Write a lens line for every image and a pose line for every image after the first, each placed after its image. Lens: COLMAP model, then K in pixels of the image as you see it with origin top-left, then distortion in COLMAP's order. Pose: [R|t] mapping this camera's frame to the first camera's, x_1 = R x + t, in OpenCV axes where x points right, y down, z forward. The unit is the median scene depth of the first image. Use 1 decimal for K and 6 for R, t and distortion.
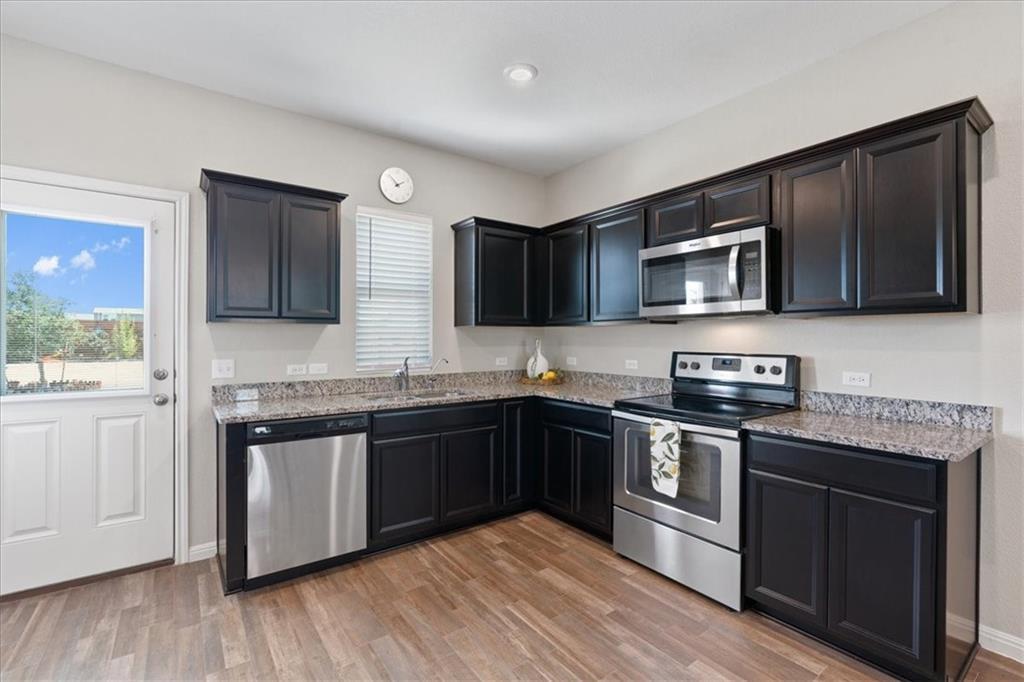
lens RADIAL K [[470.4, 0, 507.3], [0, 470.4, 339.4], [0, 0, 1]] dist [-0.002833, 0.001178]
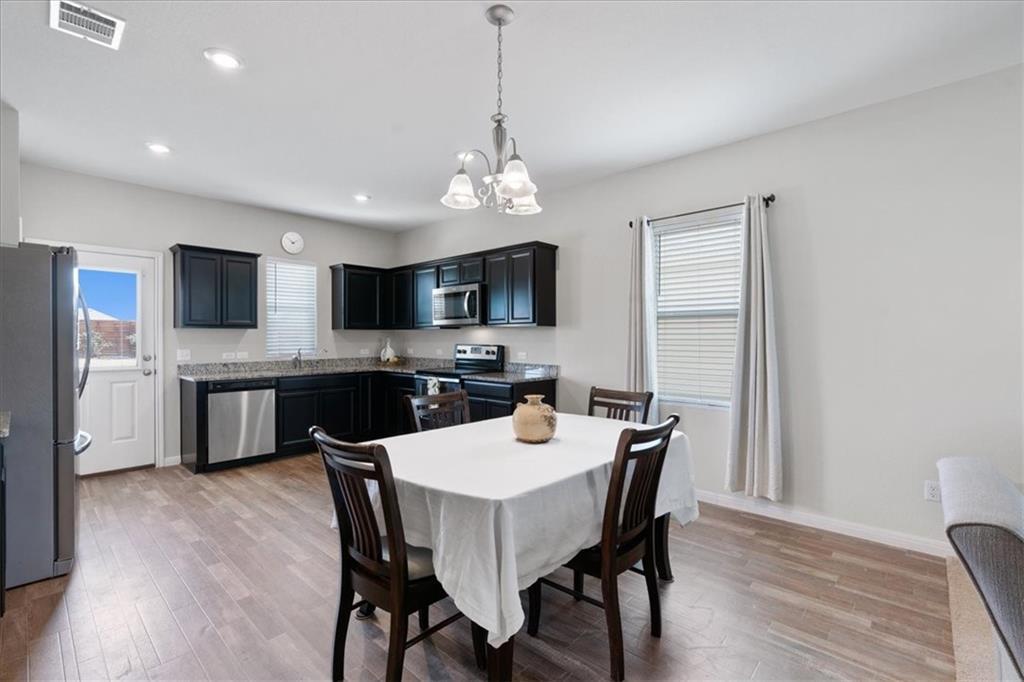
lens RADIAL K [[470.4, 0, 511.8], [0, 470.4, 342.3], [0, 0, 1]] dist [-0.002833, 0.001178]
pose [[0.980740, -0.003204, 0.195292, 0.224808], [0.001489, 0.999959, 0.008924, 0.002877], [-0.195313, -0.008461, 0.980705, -0.882124]]
